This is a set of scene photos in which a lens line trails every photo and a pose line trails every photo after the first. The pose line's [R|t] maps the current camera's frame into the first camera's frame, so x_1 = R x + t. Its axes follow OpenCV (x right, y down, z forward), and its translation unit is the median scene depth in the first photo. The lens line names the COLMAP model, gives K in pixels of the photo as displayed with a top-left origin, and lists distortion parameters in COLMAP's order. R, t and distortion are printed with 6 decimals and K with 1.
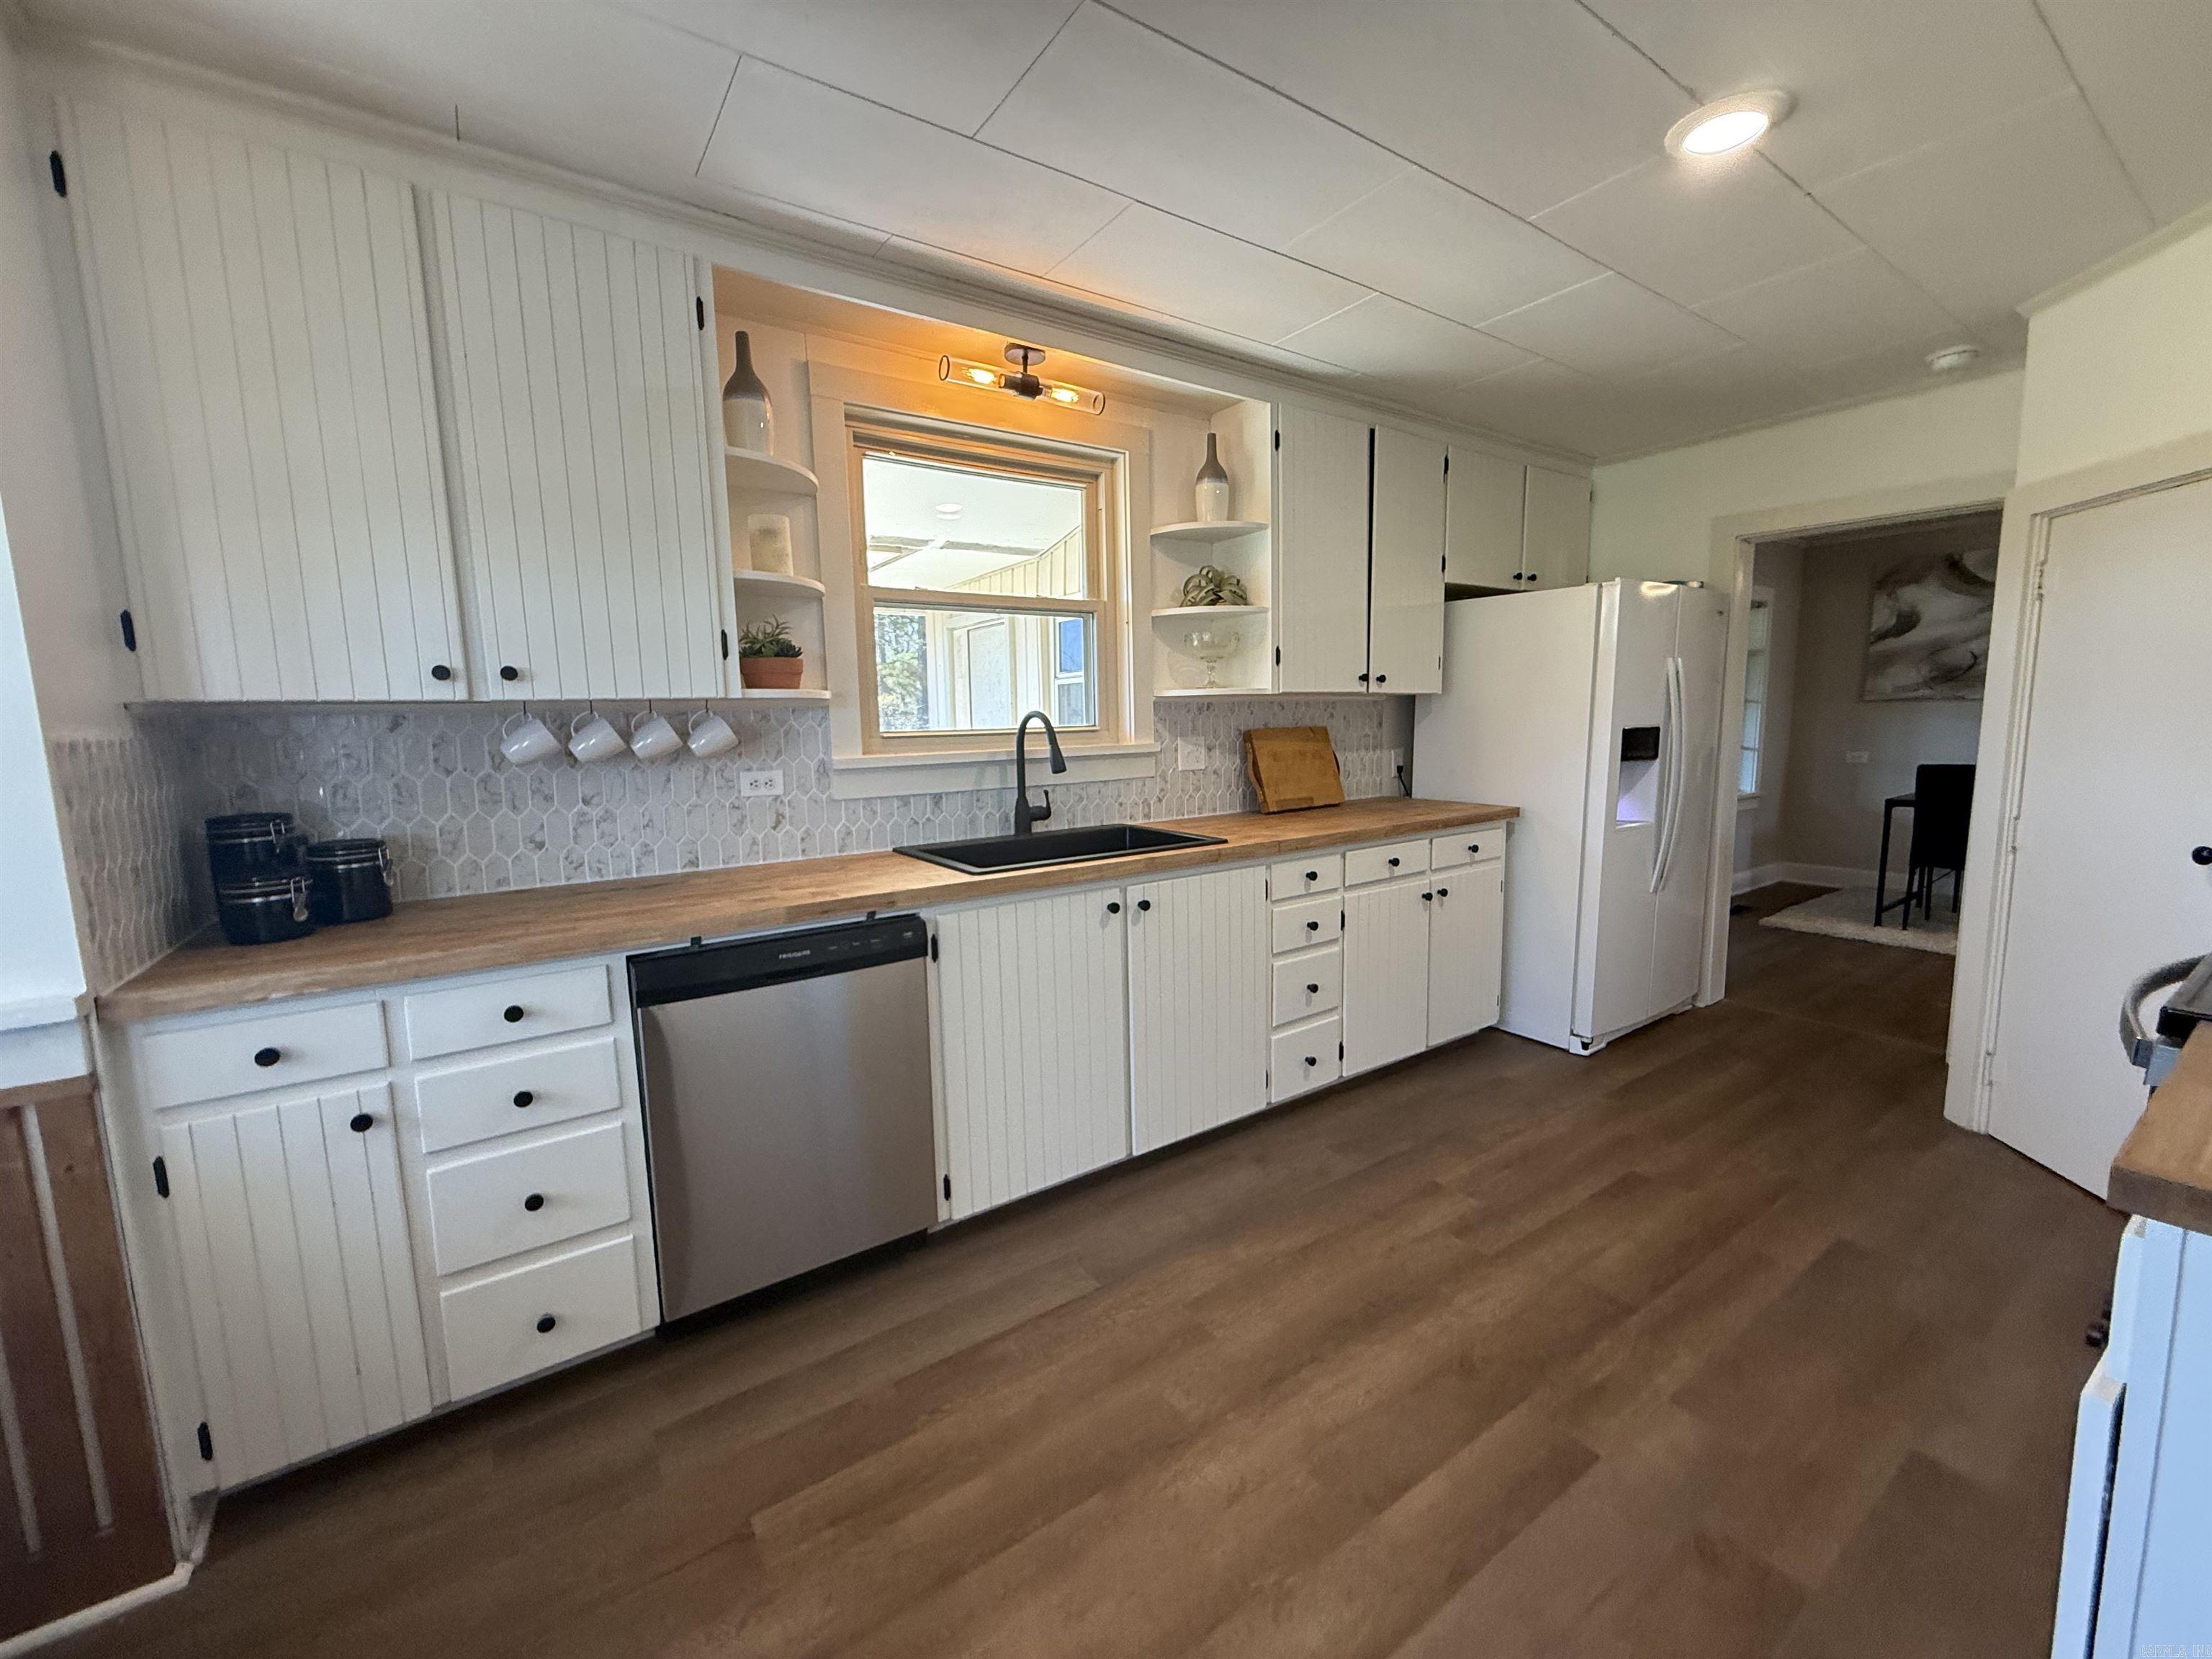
lens RADIAL K [[878.9, 0, 1106.0], [0, 878.9, 829.5], [0, 0, 1]] dist [-0.001351, -0.000204]
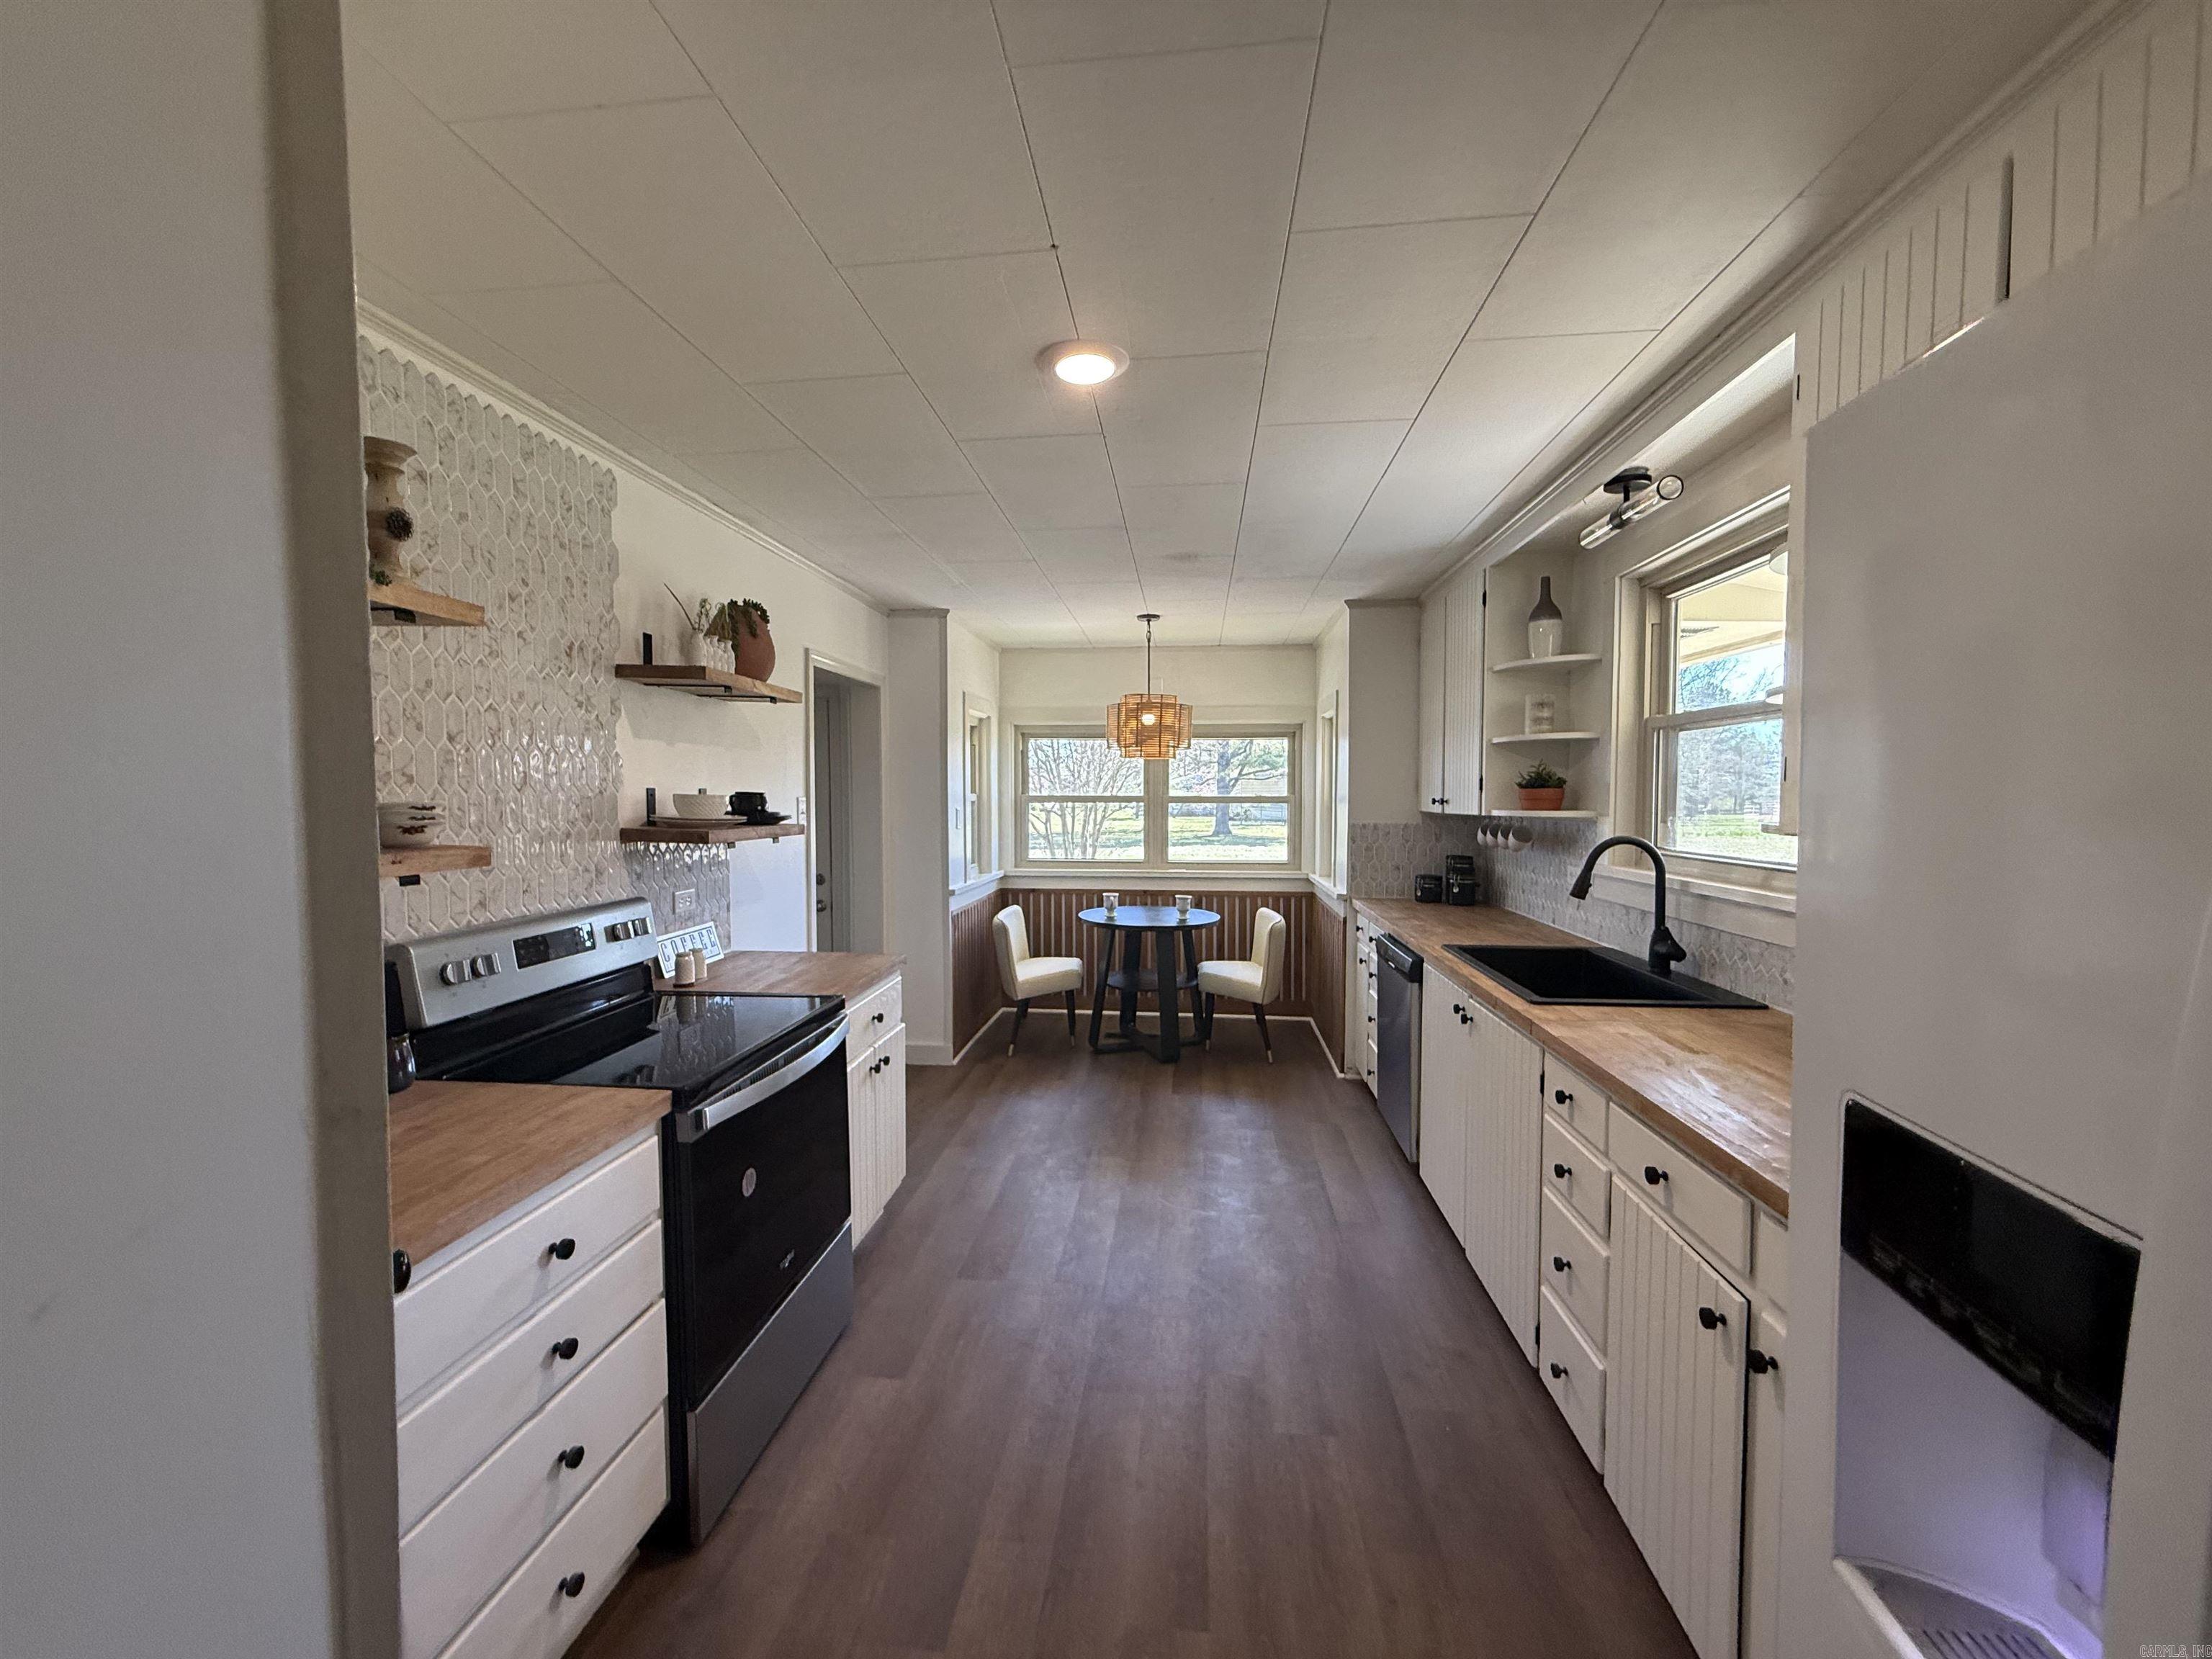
lens RADIAL K [[882.9, 0, 1101.4], [0, 882.9, 827.2], [0, 0, 1]] dist [-0.002775, -0.000051]
pose [[-0.649856, 0.052178, -0.758264, 1.198677], [-0.083141, 0.986774, 0.139157, -0.270764], [0.755497, 0.153475, -0.636923, 1.382260]]
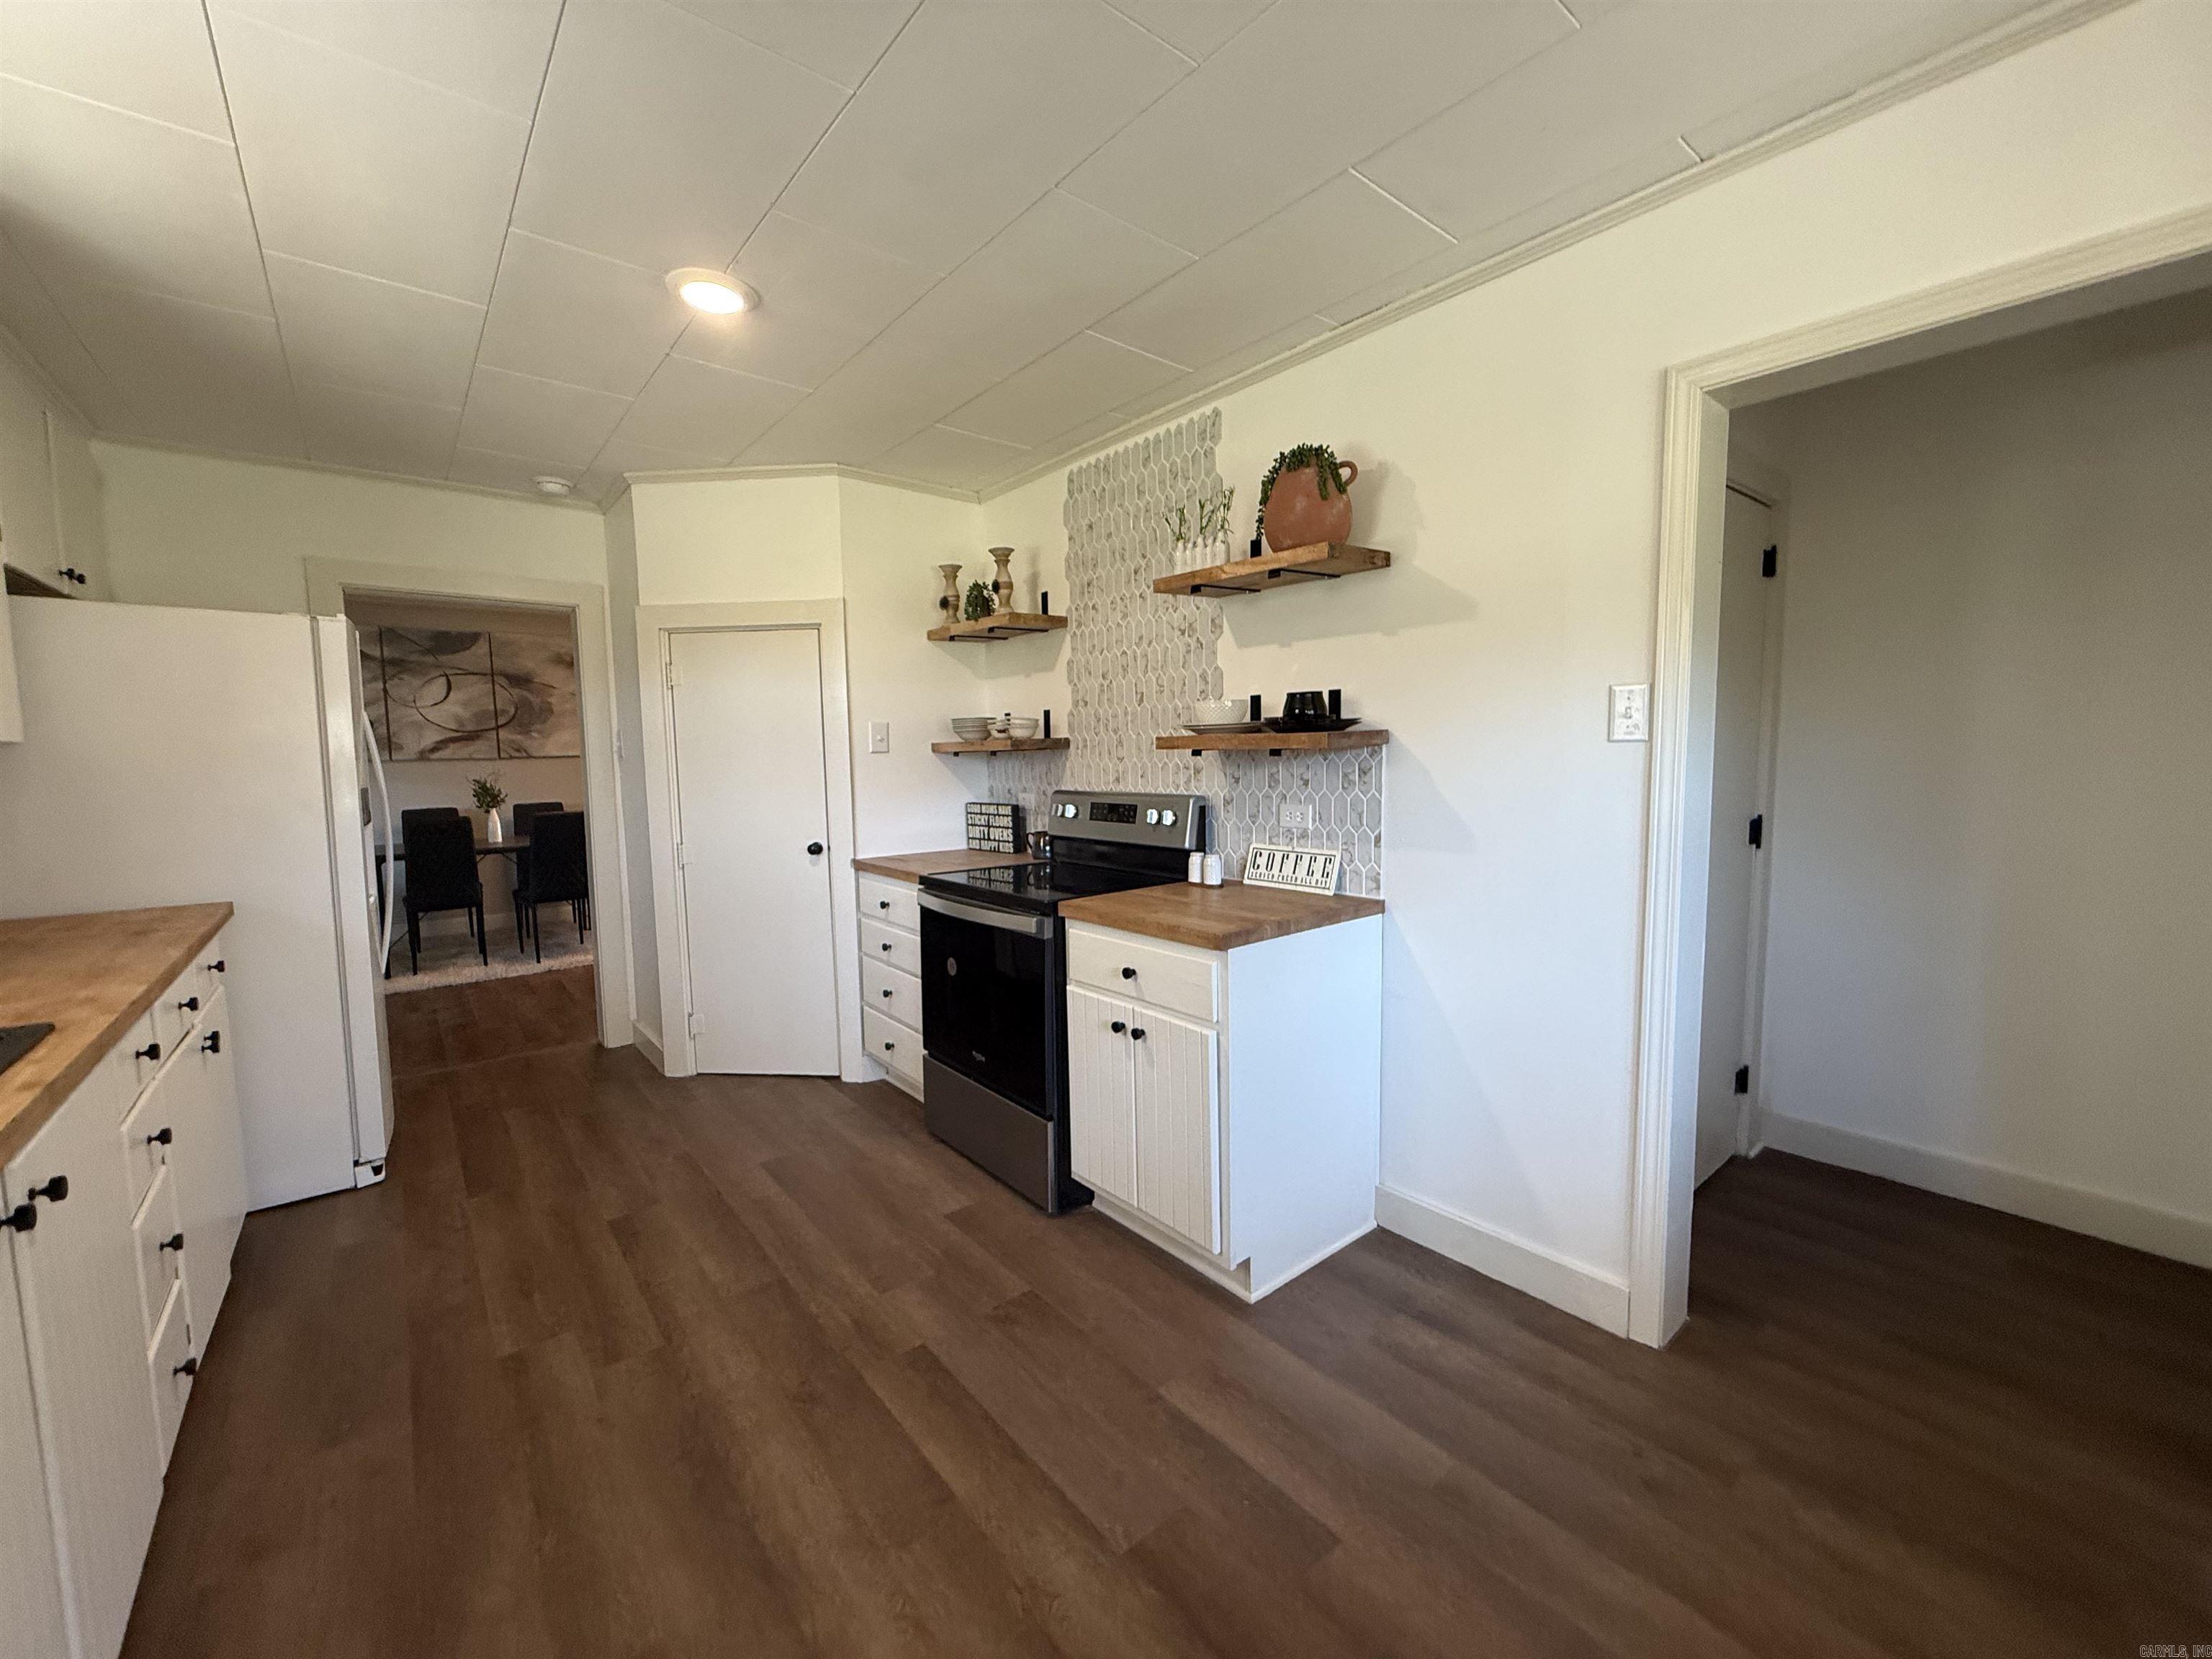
lens RADIAL K [[882.9, 0, 1101.4], [0, 882.9, 827.2], [0, 0, 1]] dist [-0.002775, -0.000051]
pose [[-0.081902, -0.064926, 0.994523, -0.463584], [0.143628, 0.986690, 0.076243, -0.055986], [-0.986237, 0.149086, -0.071487, 0.498091]]
